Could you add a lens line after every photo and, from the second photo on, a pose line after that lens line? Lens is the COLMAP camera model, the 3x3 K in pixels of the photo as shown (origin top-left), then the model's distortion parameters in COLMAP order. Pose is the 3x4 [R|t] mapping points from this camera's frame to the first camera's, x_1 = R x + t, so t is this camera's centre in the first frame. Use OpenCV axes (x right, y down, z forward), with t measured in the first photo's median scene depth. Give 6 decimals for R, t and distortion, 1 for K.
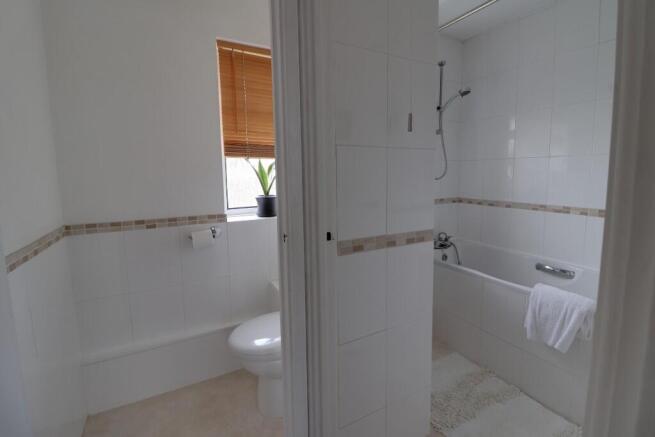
lens RADIAL K [[301.7, 0, 343.3], [0, 301.7, 200.2], [0, 0, 1]] dist [-0.000190, -0.015268]
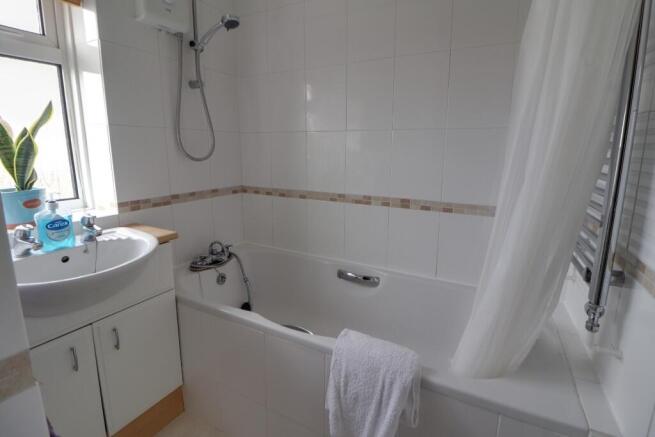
lens RADIAL K [[301.7, 0, 343.3], [0, 301.7, 200.2], [0, 0, 1]] dist [-0.000190, -0.015268]
pose [[0.826733, -0.082014, 0.556585, 0.238184], [0.040777, 0.995451, 0.086113, -0.034879], [-0.561115, -0.048496, 0.826316, 0.360617]]
